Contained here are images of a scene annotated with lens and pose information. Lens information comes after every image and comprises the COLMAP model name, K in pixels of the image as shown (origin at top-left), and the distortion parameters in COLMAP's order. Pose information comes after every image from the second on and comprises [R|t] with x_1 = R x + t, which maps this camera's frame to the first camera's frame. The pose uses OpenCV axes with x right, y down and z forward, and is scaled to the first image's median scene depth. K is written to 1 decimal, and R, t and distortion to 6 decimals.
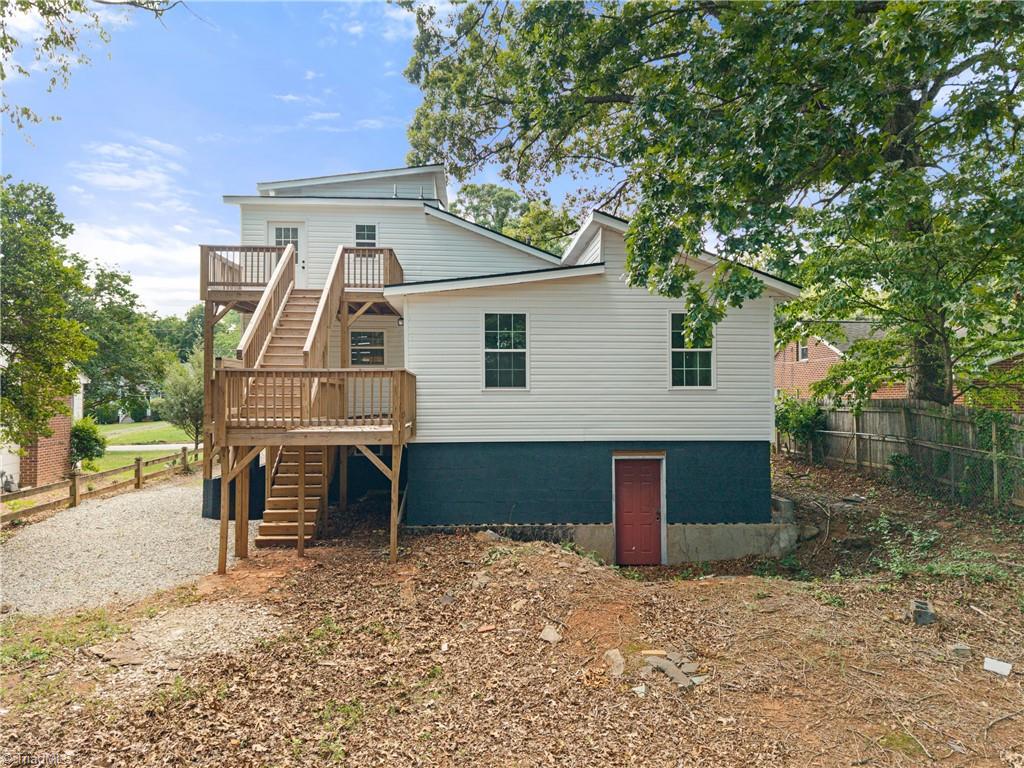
lens RADIAL K [[693.7, 0, 505.0], [0, 693.7, 387.4], [0, 0, 1]] dist [0.008015, 0.002279]
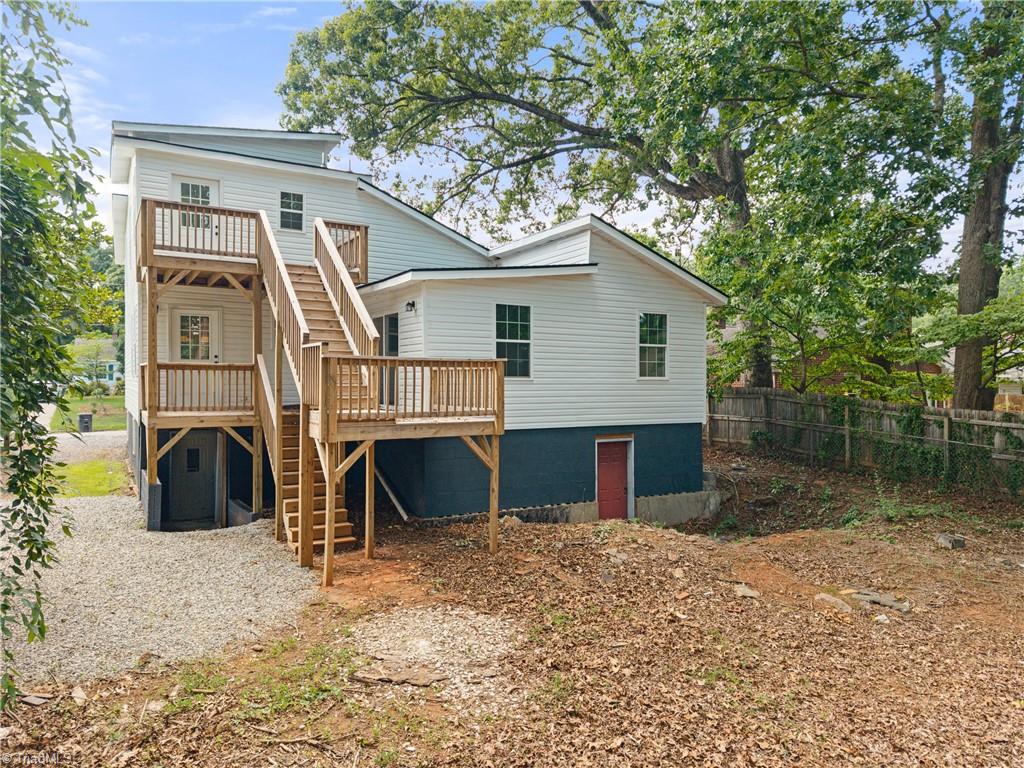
lens RADIAL K [[696.9, 0, 512.0], [0, 696.9, 384.0], [0, 0, 1]] dist [0.031912, 0.000093]
pose [[0.889807, 0.002880, 0.456328, -0.473546], [-0.010483, 0.999845, 0.014132, -0.003855], [-0.456216, -0.017358, 0.889700, 0.076563]]
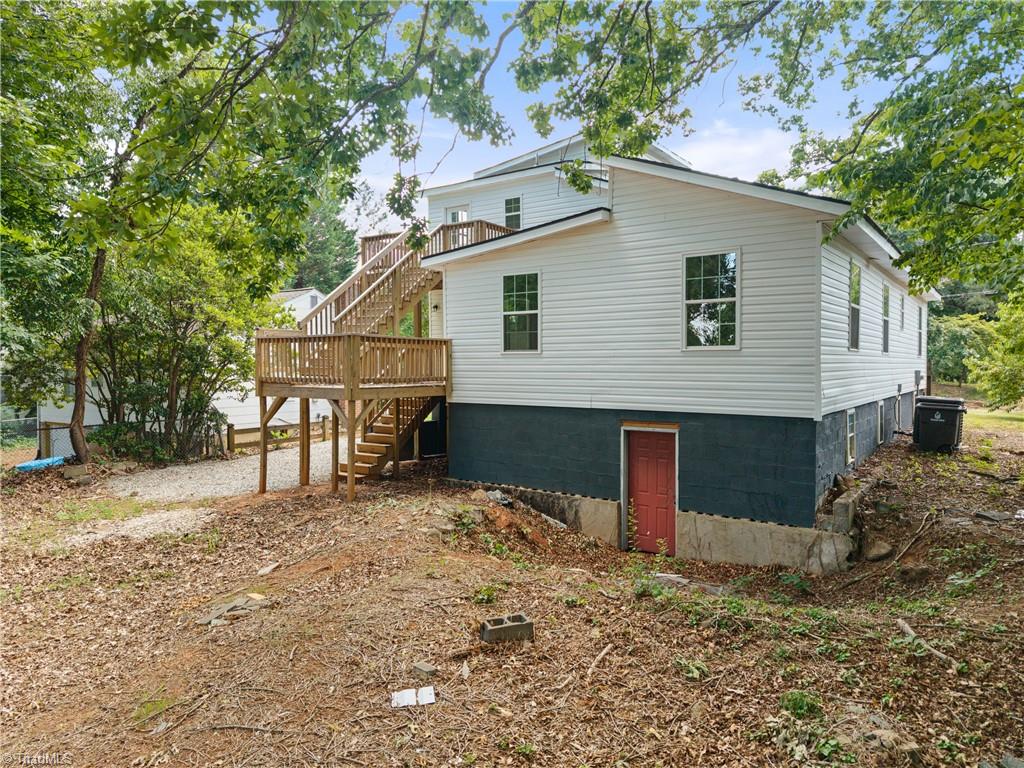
lens RADIAL K [[696.9, 0, 512.0], [0, 696.9, 384.0], [0, 0, 1]] dist [0.031912, 0.000093]
pose [[0.782727, 0.017325, -0.622124, 0.604642], [0.003374, 0.999480, 0.032078, 0.015862], [0.622356, -0.027207, 0.782262, 0.219657]]
